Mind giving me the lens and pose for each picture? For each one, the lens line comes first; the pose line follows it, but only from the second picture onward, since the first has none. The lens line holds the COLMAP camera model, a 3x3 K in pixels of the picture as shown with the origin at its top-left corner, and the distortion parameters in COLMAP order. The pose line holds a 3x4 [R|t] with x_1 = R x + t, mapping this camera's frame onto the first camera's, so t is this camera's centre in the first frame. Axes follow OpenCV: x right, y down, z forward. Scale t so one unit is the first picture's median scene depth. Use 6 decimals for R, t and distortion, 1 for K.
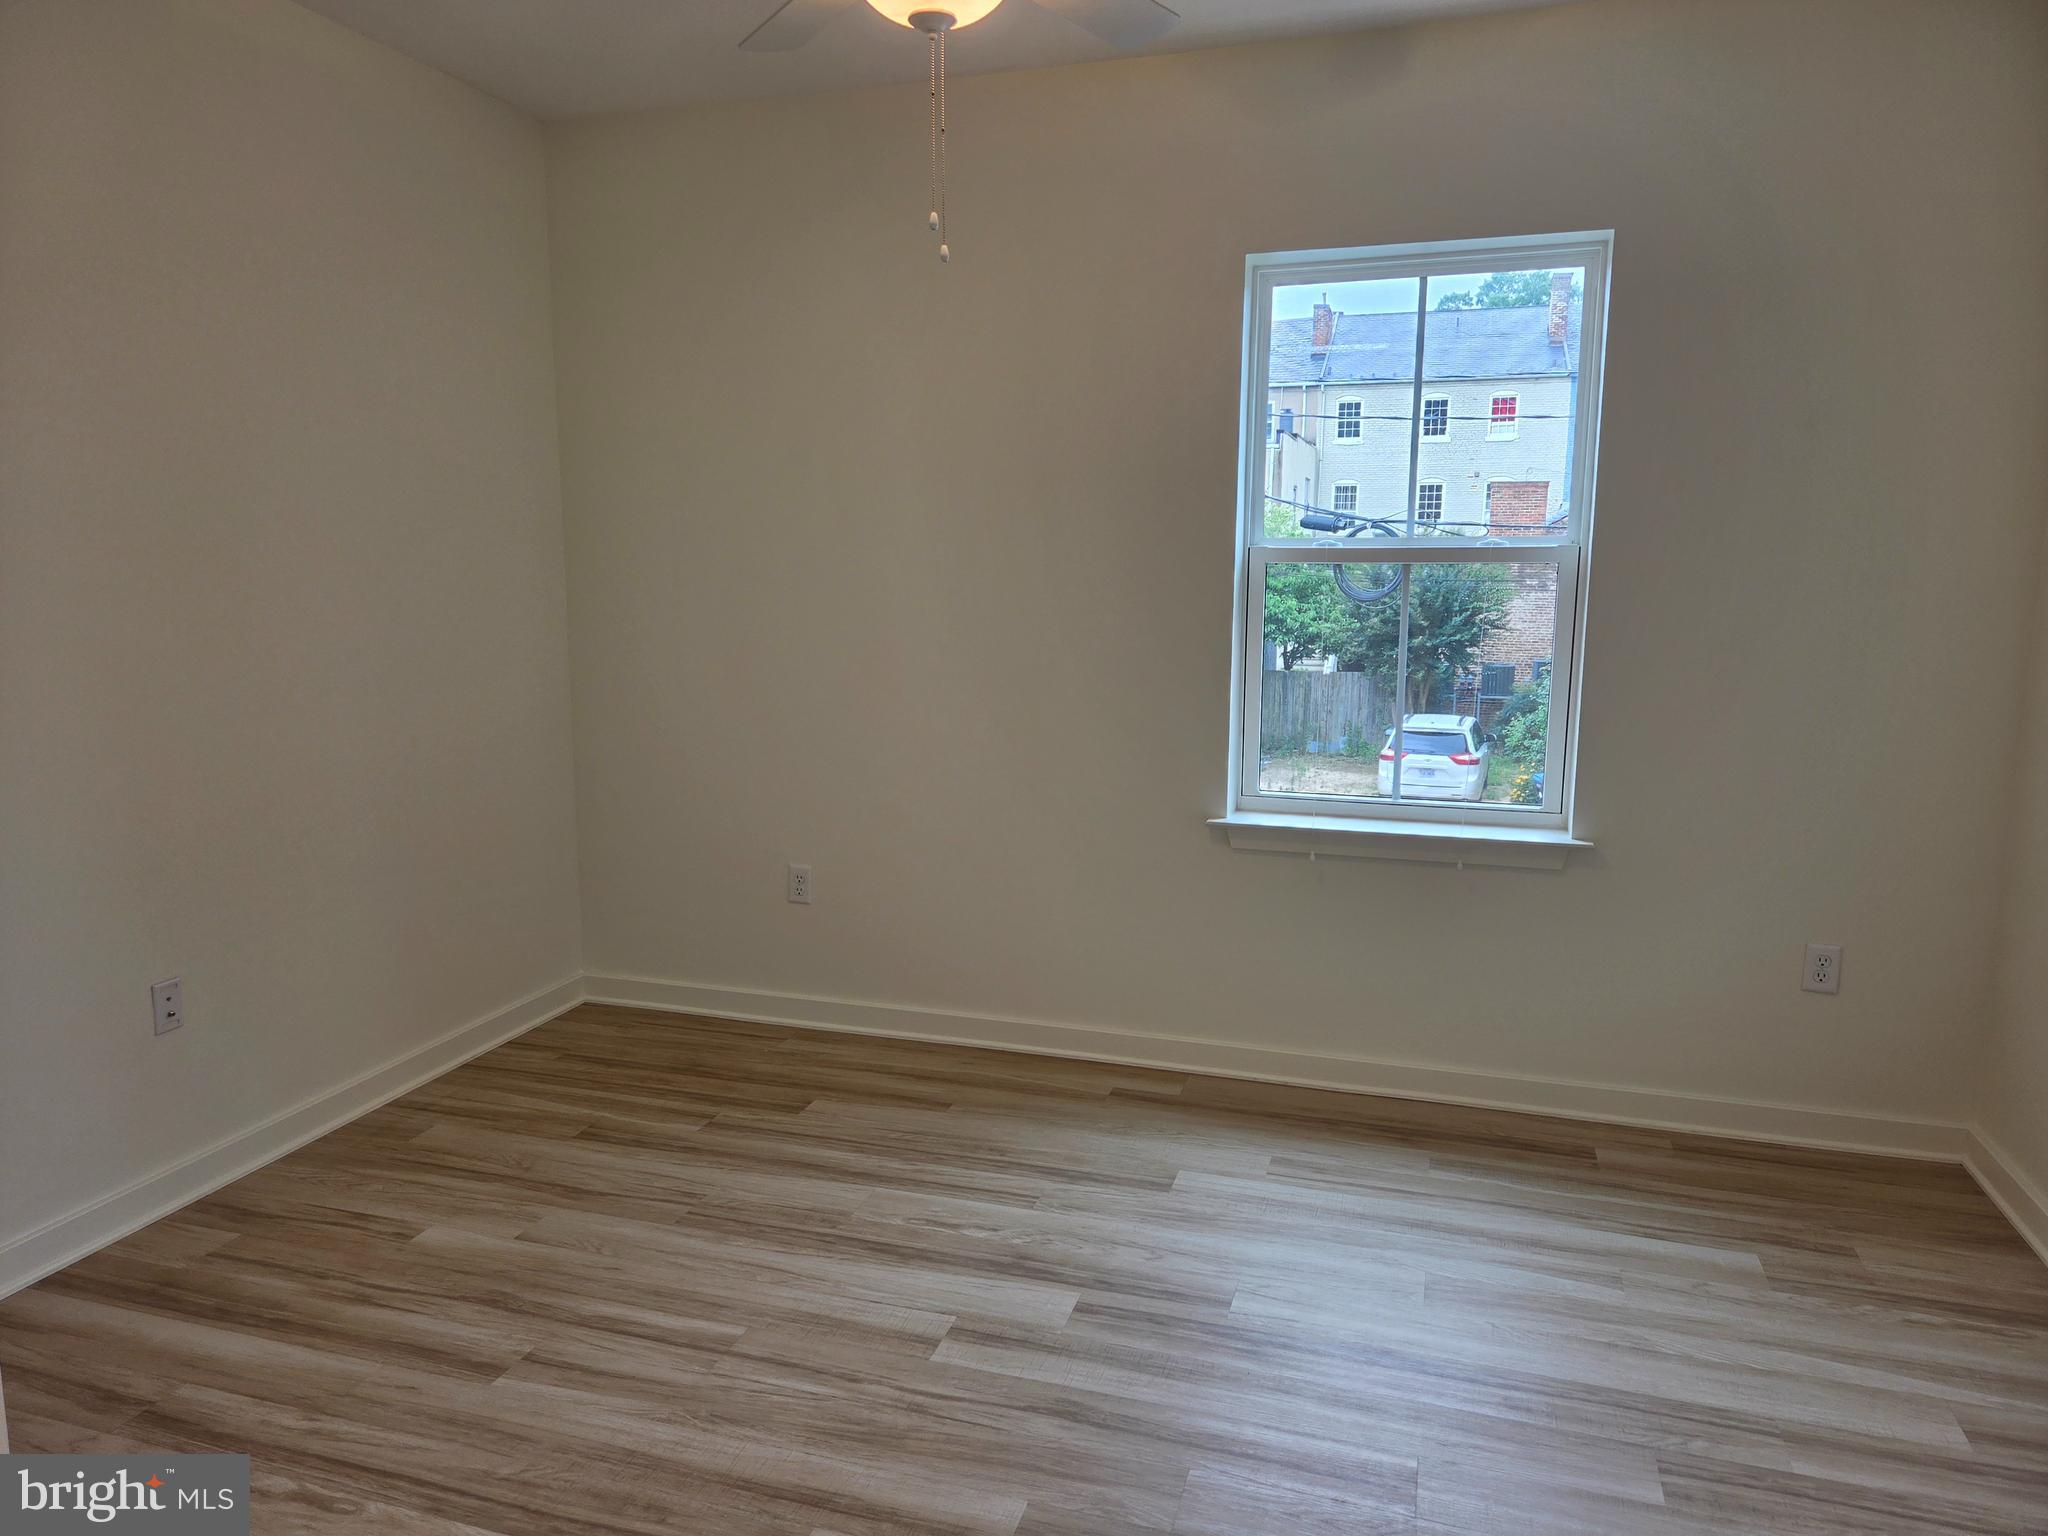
lens RADIAL K [[1375.7, 0, 1019.5], [0, 1375.7, 777.6], [0, 0, 1]] dist [0.054841, -0.041701]
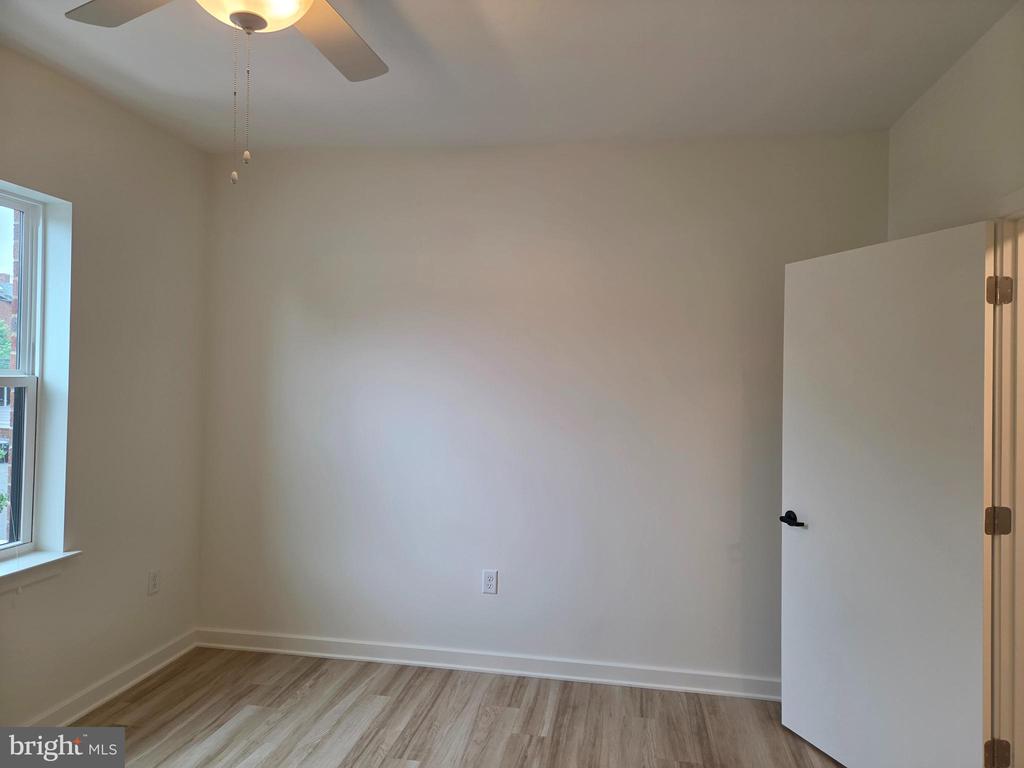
lens RADIAL K [[687.9, 0, 511.9], [0, 687.9, 369.6], [0, 0, 1]] dist [0.054841, -0.041701]
pose [[-0.134170, 0.009242, 0.990915, -0.696829], [0.136342, 0.990619, 0.009221, -0.147227], [-0.981534, 0.136340, -0.134171, 0.773153]]
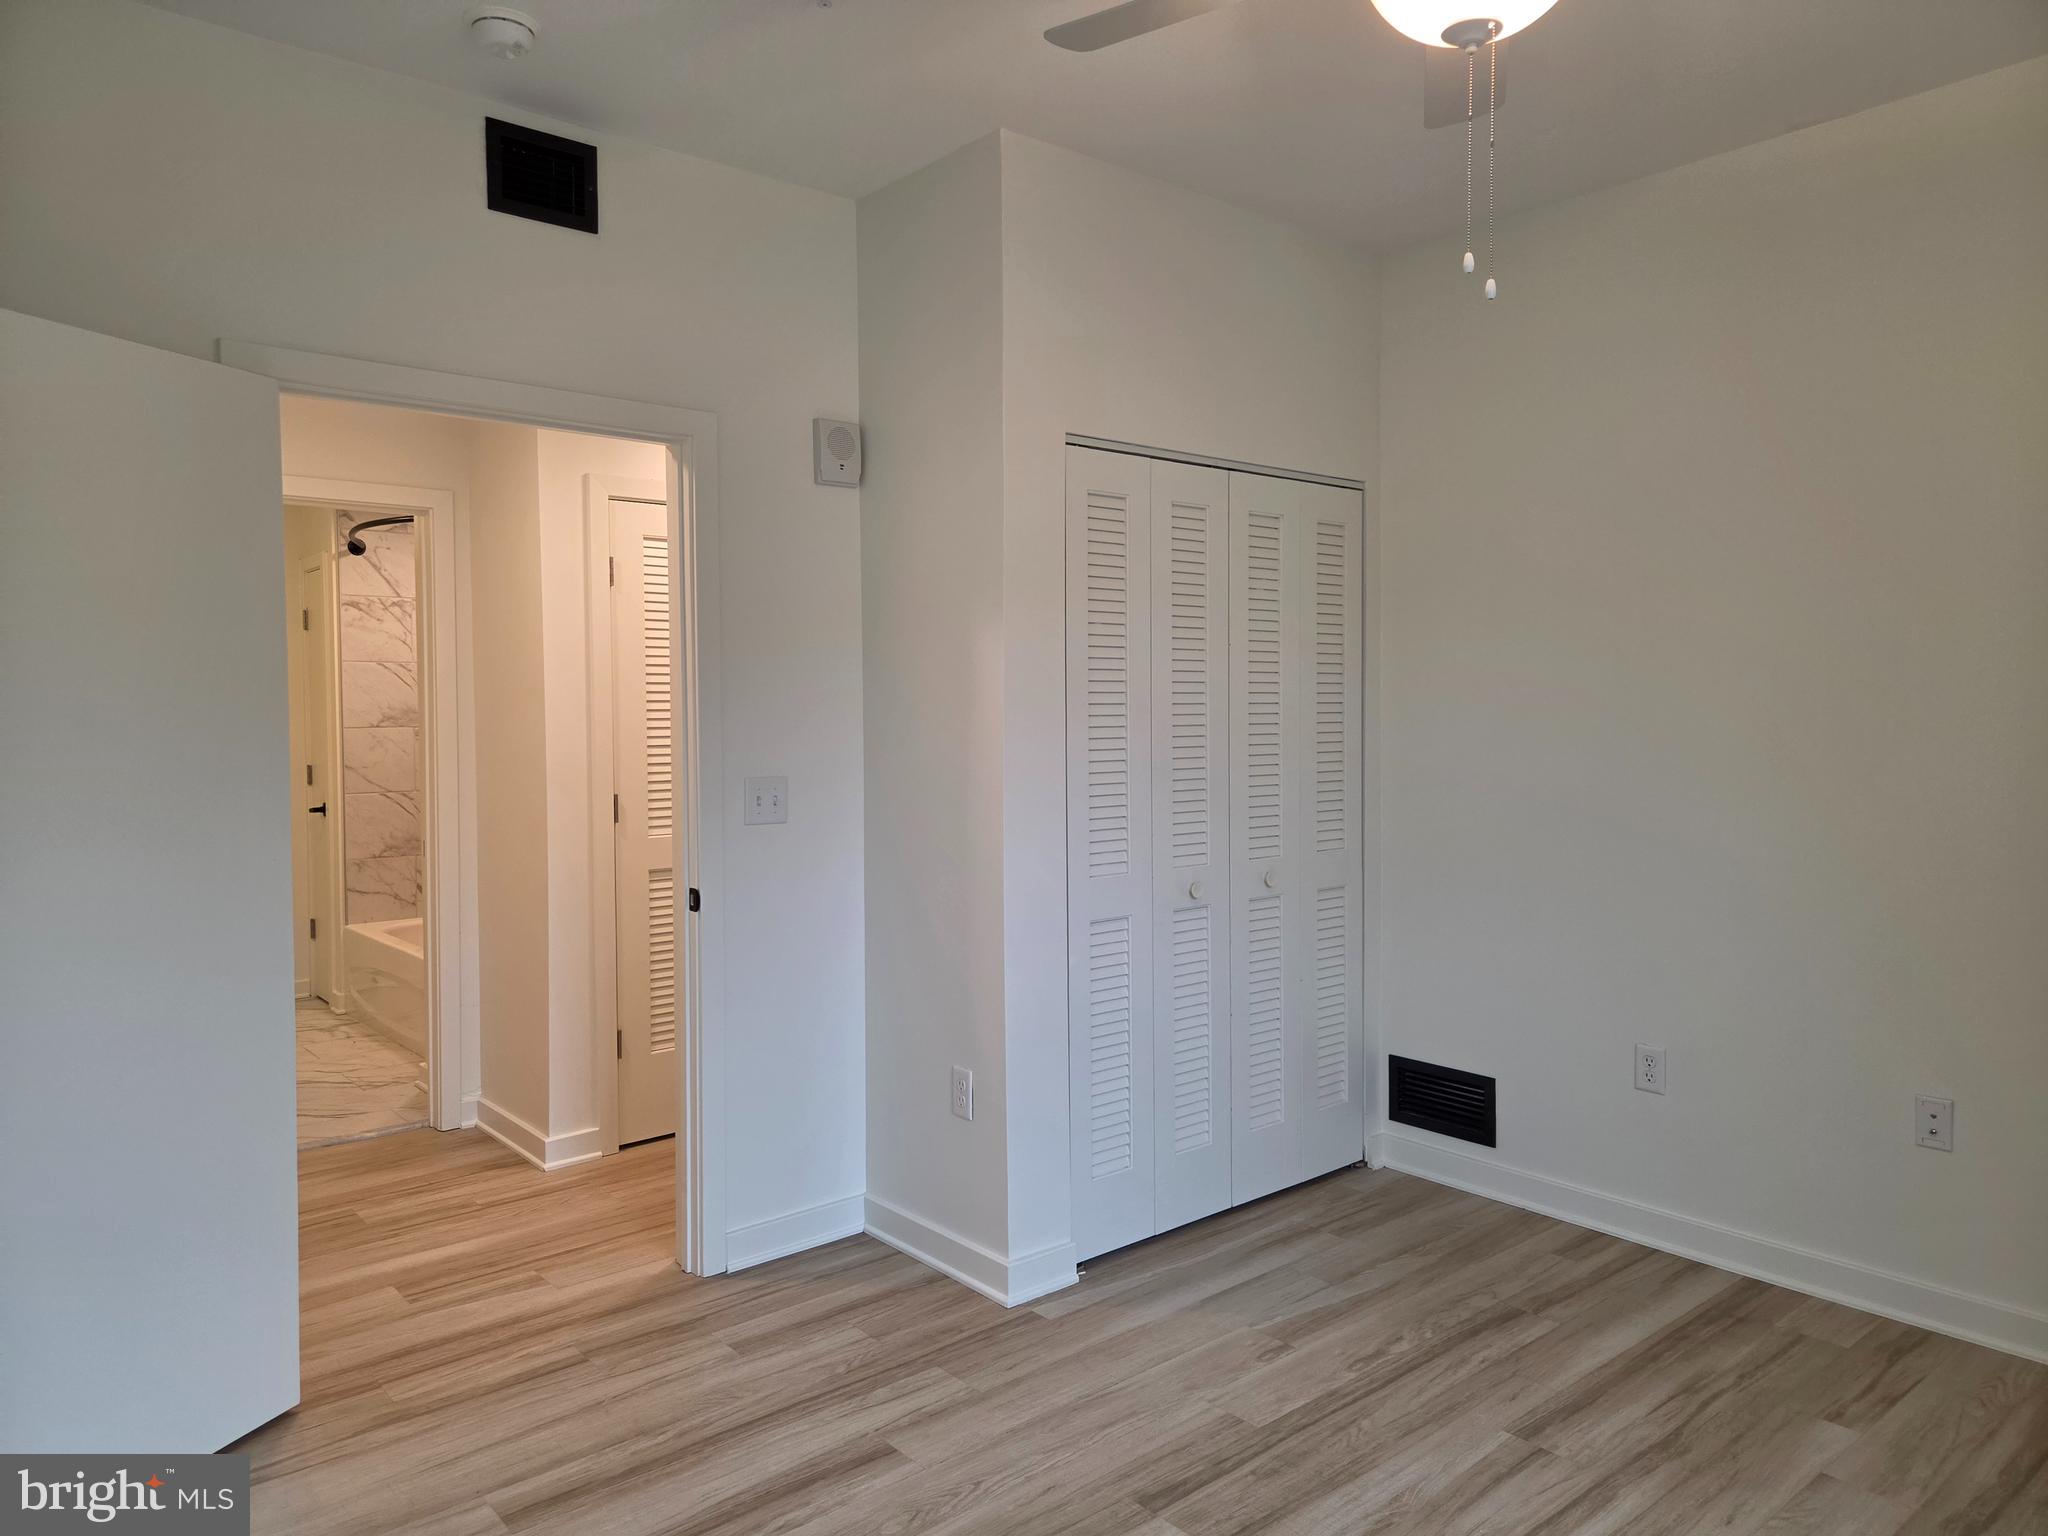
lens RADIAL K [[1375.7, 0, 1012.6], [0, 1375.7, 760.6], [0, 0, 1]] dist [0.054841, -0.041701]
pose [[-0.532151, 0.035262, -0.845915, 0.703195], [-0.126706, 0.984563, 0.120751, -0.157511], [0.837114, 0.171440, -0.519469, 1.116454]]
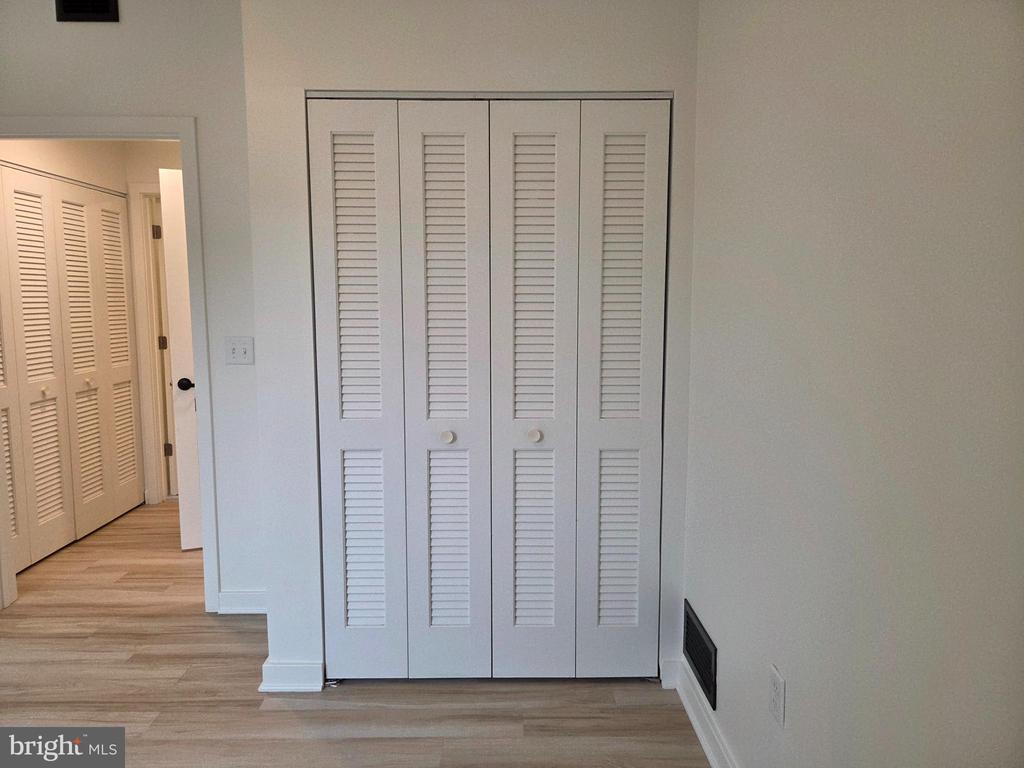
lens RADIAL K [[687.9, 0, 506.3], [0, 687.9, 376.7], [0, 0, 1]] dist [0.054841, -0.041701]
pose [[-0.951428, 0.031873, -0.306218, -0.389091], [-0.050694, 0.964832, 0.257931, -0.201136], [0.303670, 0.260926, -0.916352, 1.418176]]
